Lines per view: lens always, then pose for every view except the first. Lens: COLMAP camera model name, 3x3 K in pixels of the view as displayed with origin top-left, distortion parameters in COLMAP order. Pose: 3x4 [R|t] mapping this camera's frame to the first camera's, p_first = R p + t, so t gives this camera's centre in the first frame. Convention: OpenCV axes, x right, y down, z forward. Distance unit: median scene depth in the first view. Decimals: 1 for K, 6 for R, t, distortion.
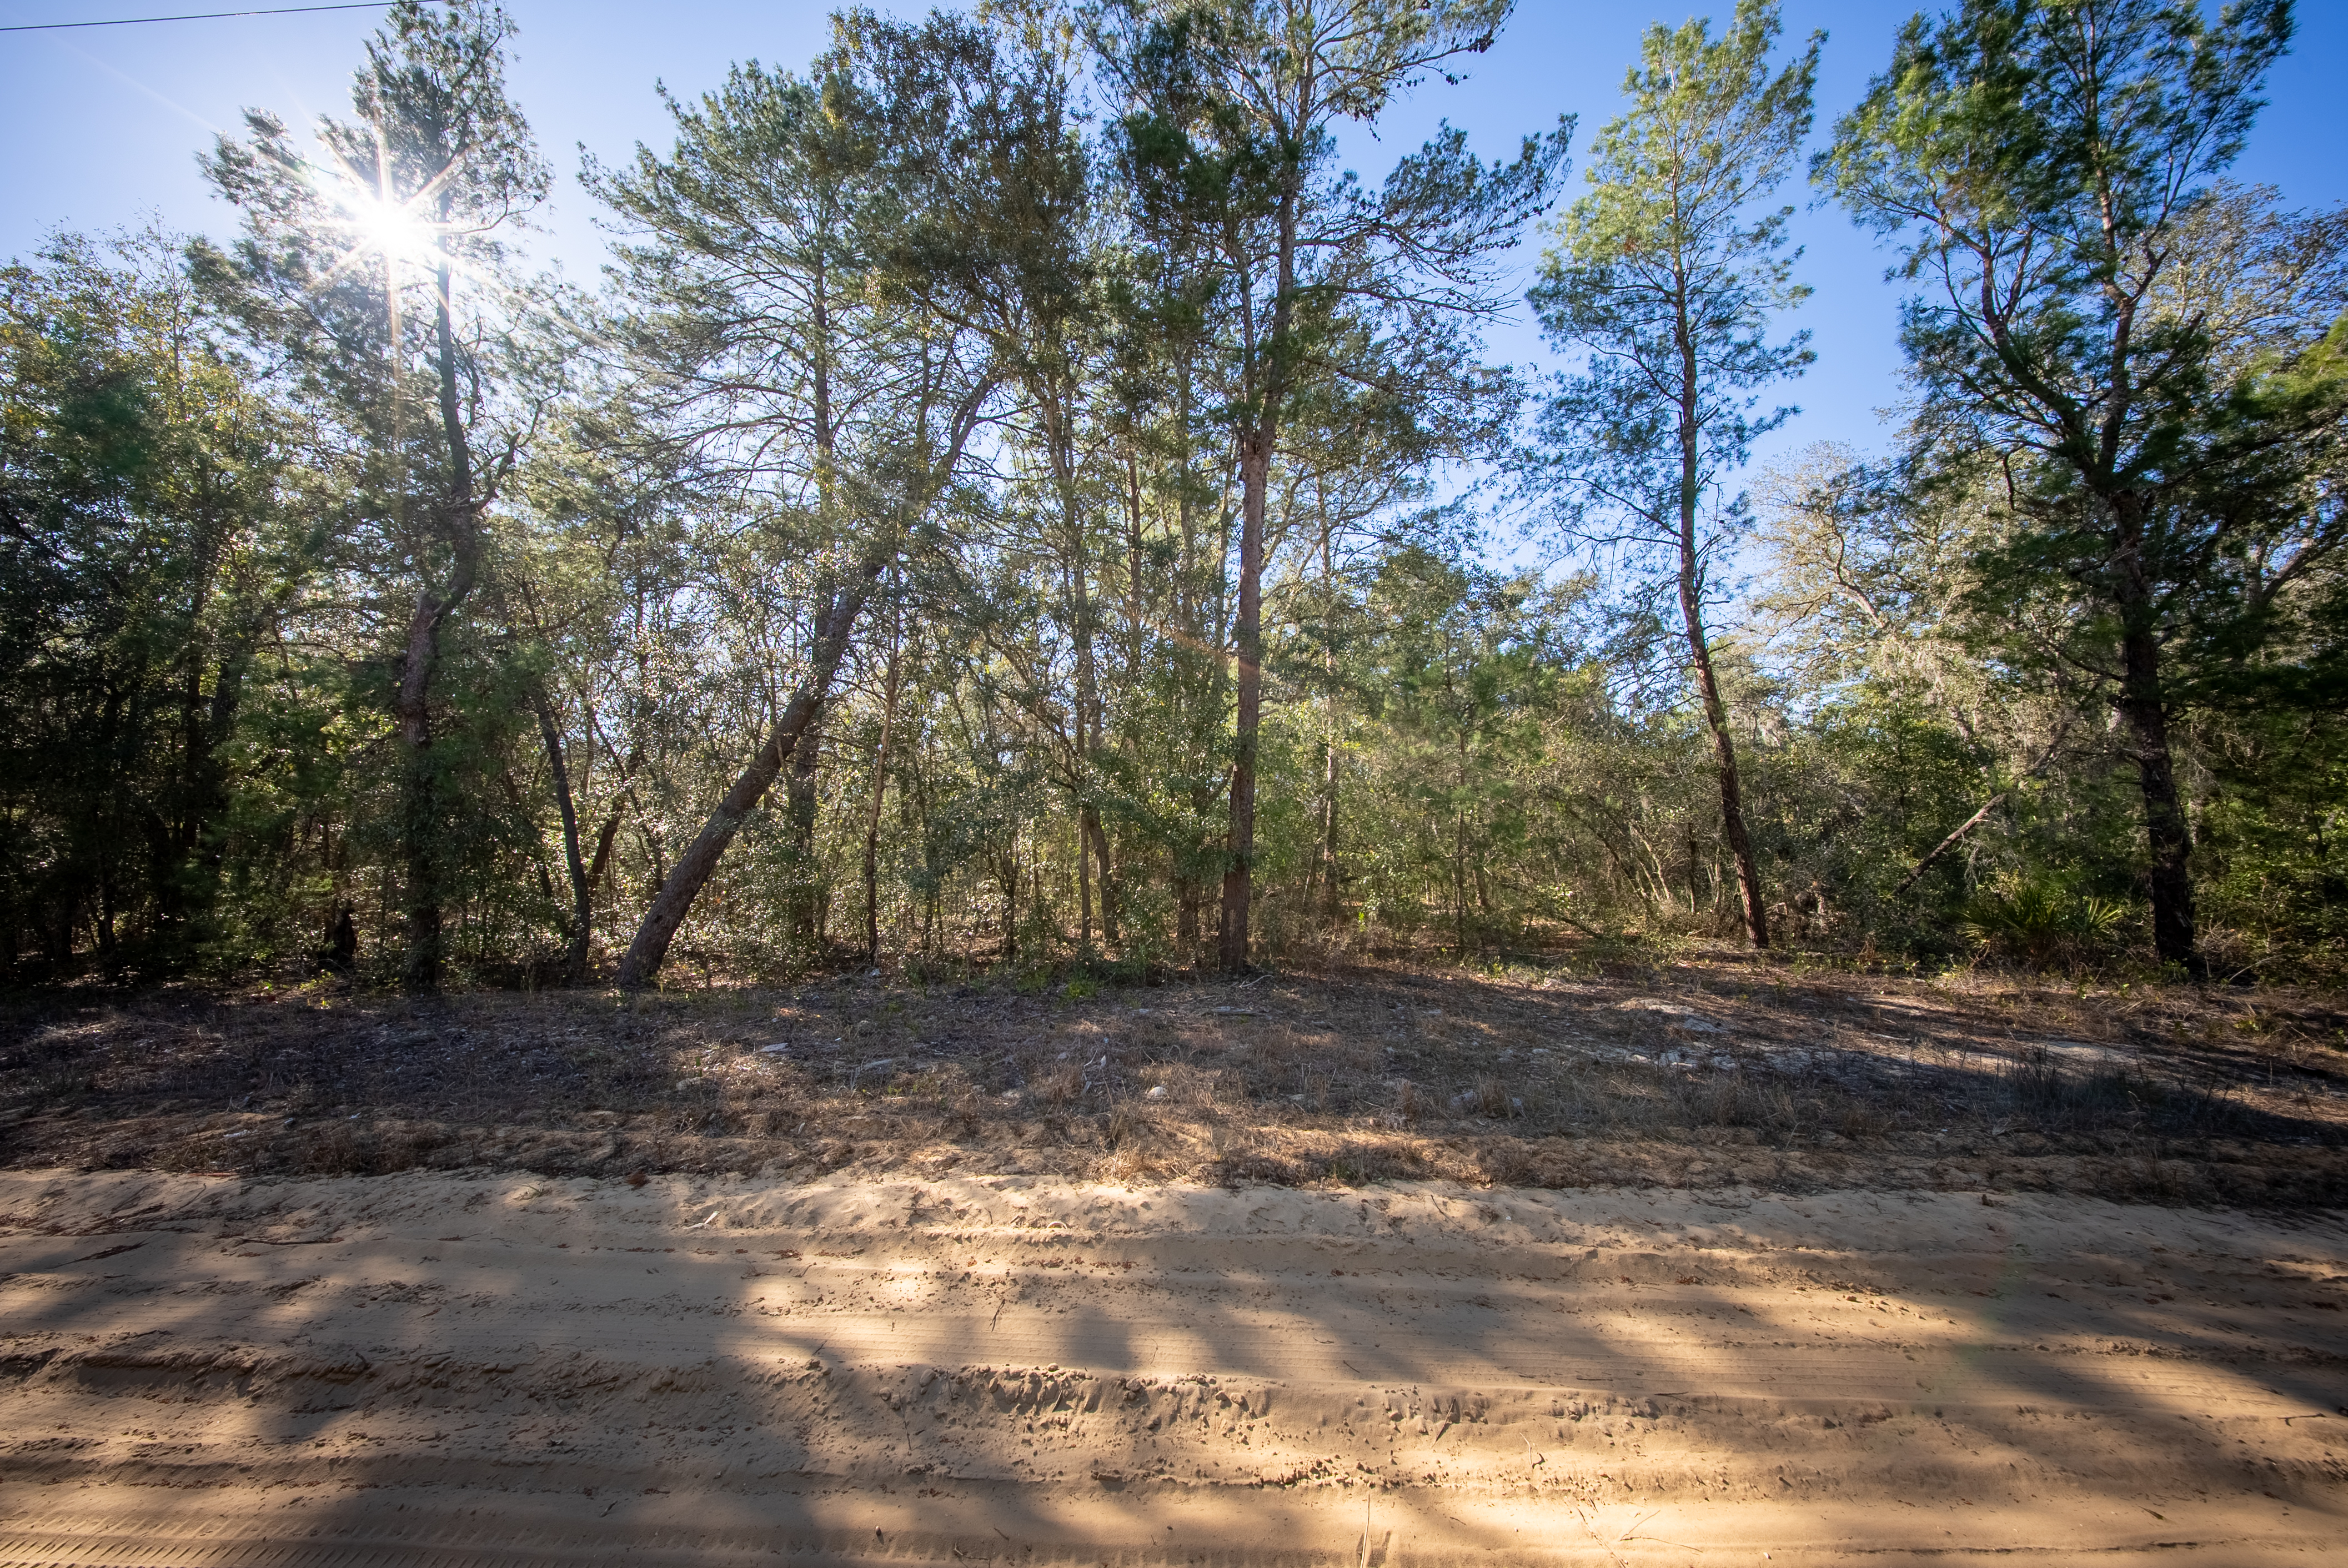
lens RADIAL K [[680.6, 0, 1167.3], [0, 680.6, 789.8], [0, 0, 1]] dist [0.000698, -0.000031]
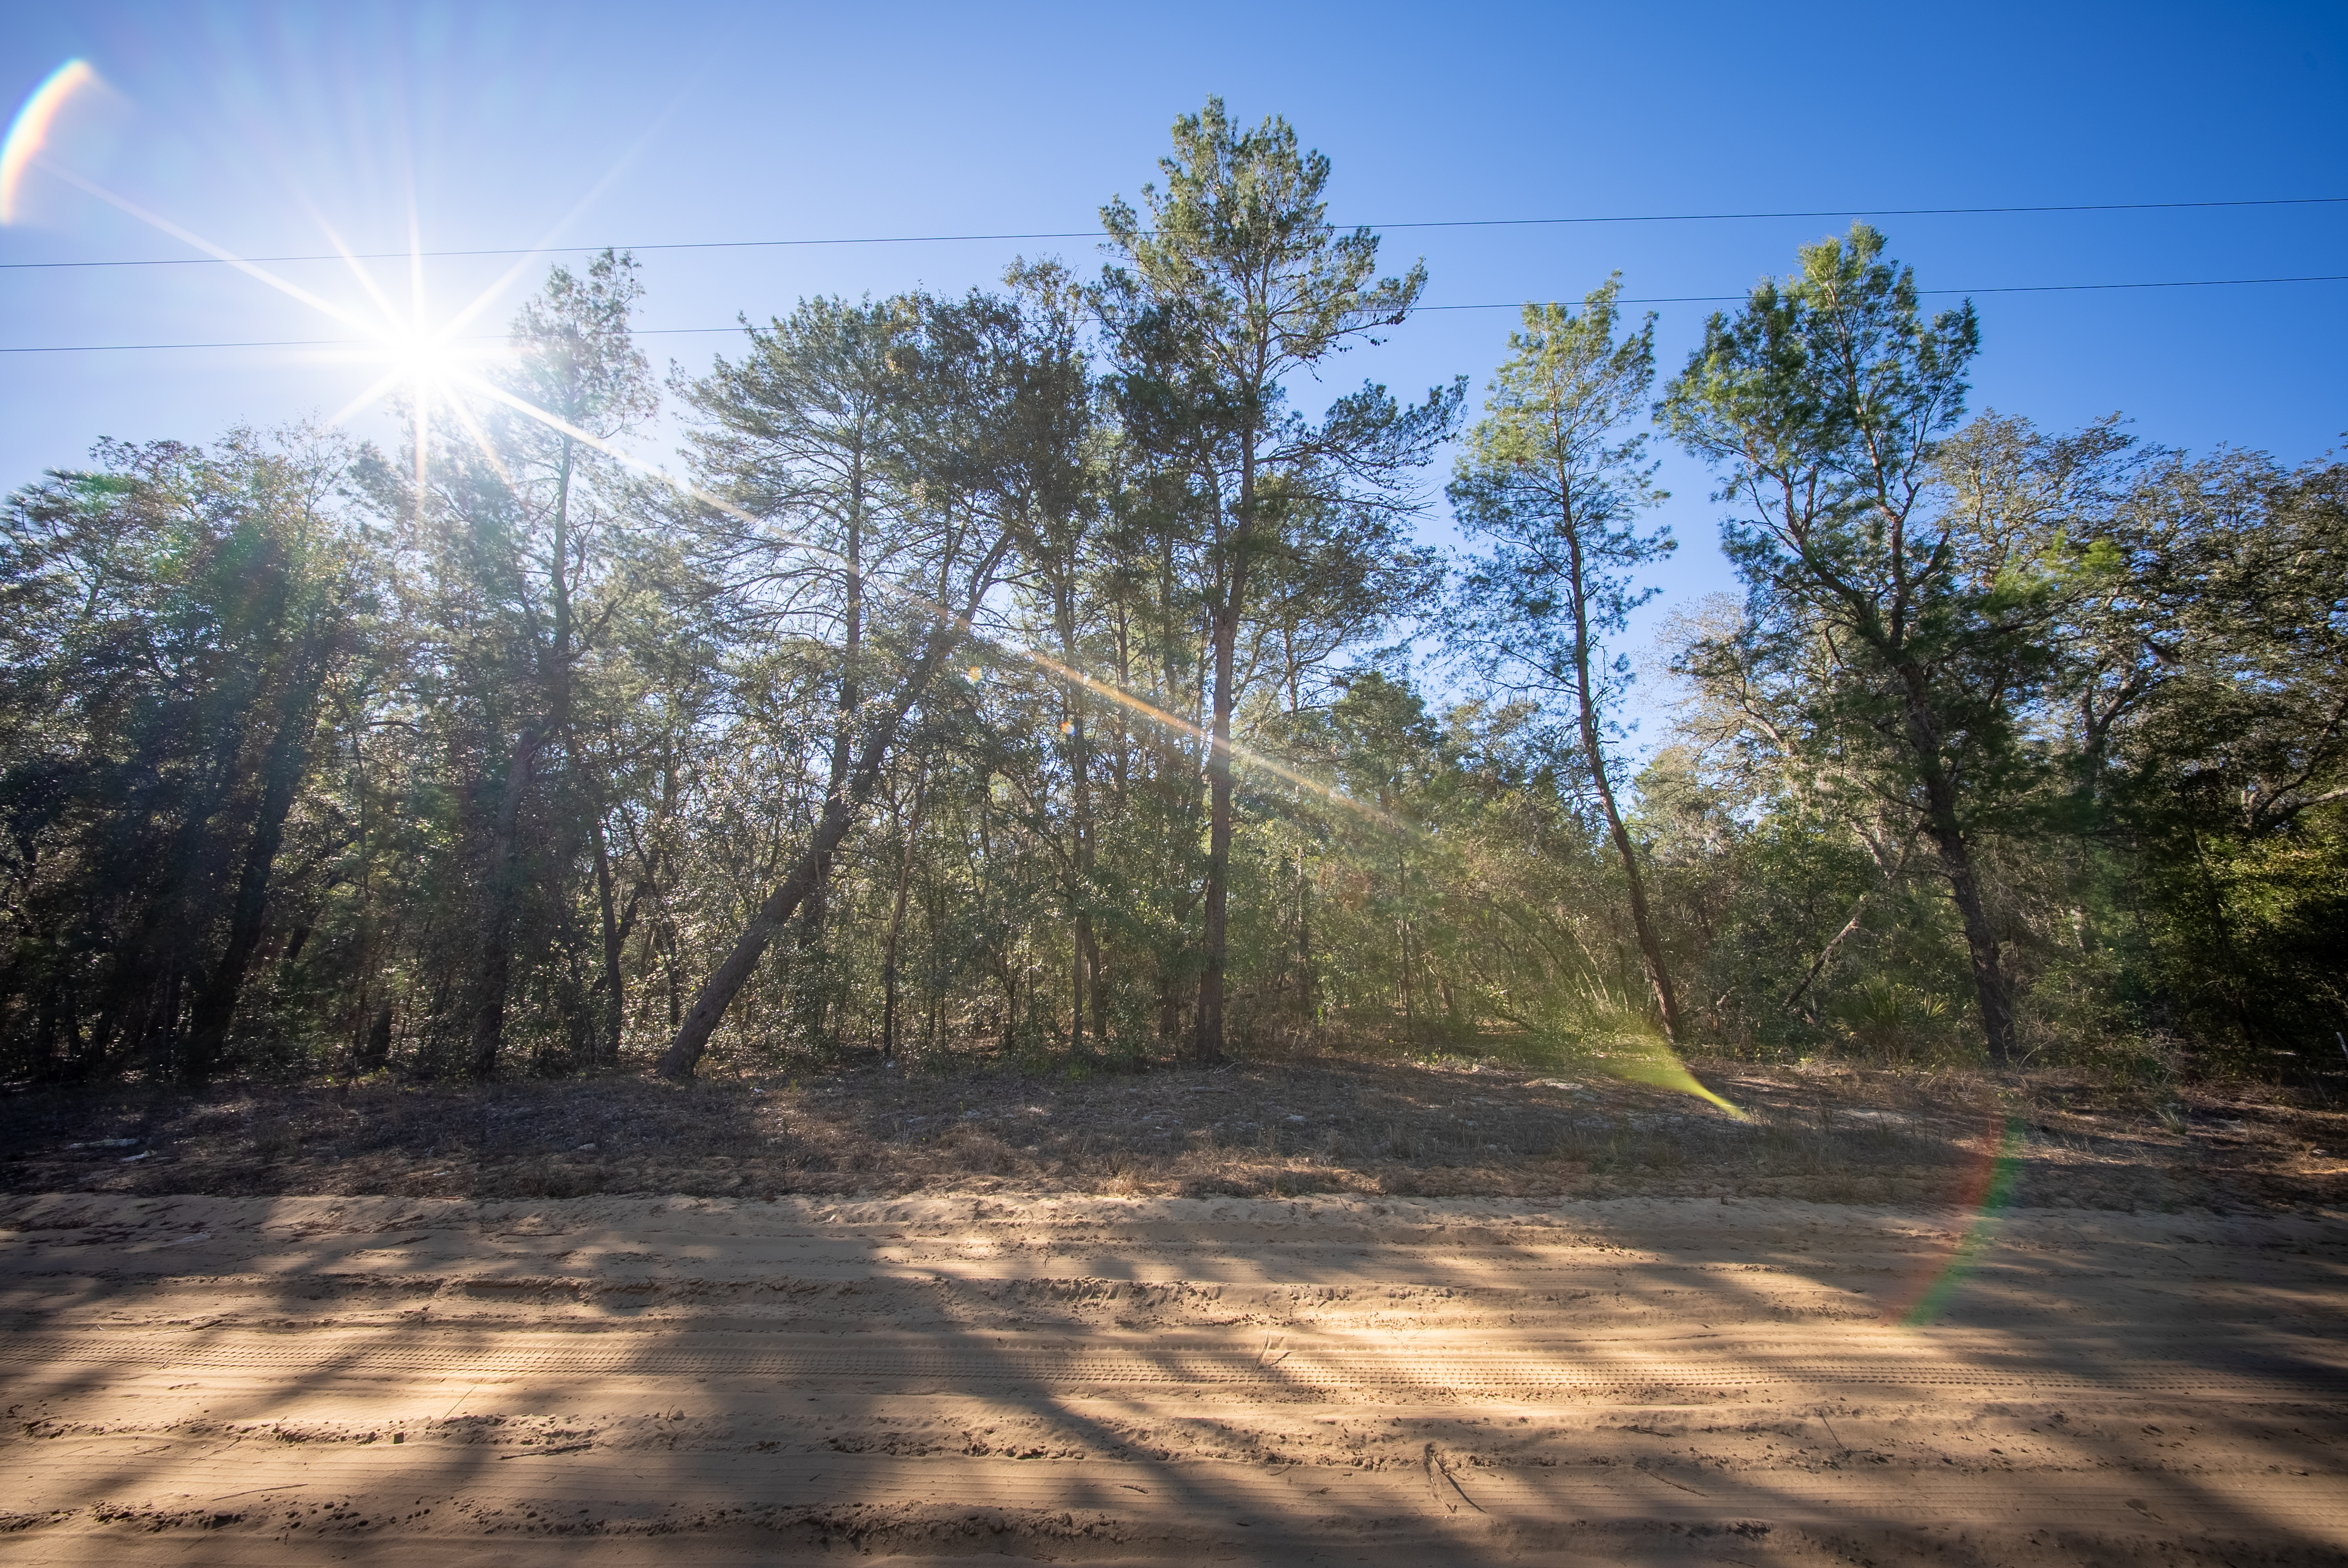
lens RADIAL K [[680.6, 0, 1167.3], [0, 680.6, 789.8], [0, 0, 1]] dist [0.000698, -0.000031]
pose [[0.999569, 0.007536, 0.028366, -0.006697], [-0.003259, 0.988994, -0.147917, -0.012082], [-0.029169, 0.147761, 0.988593, -0.156759]]
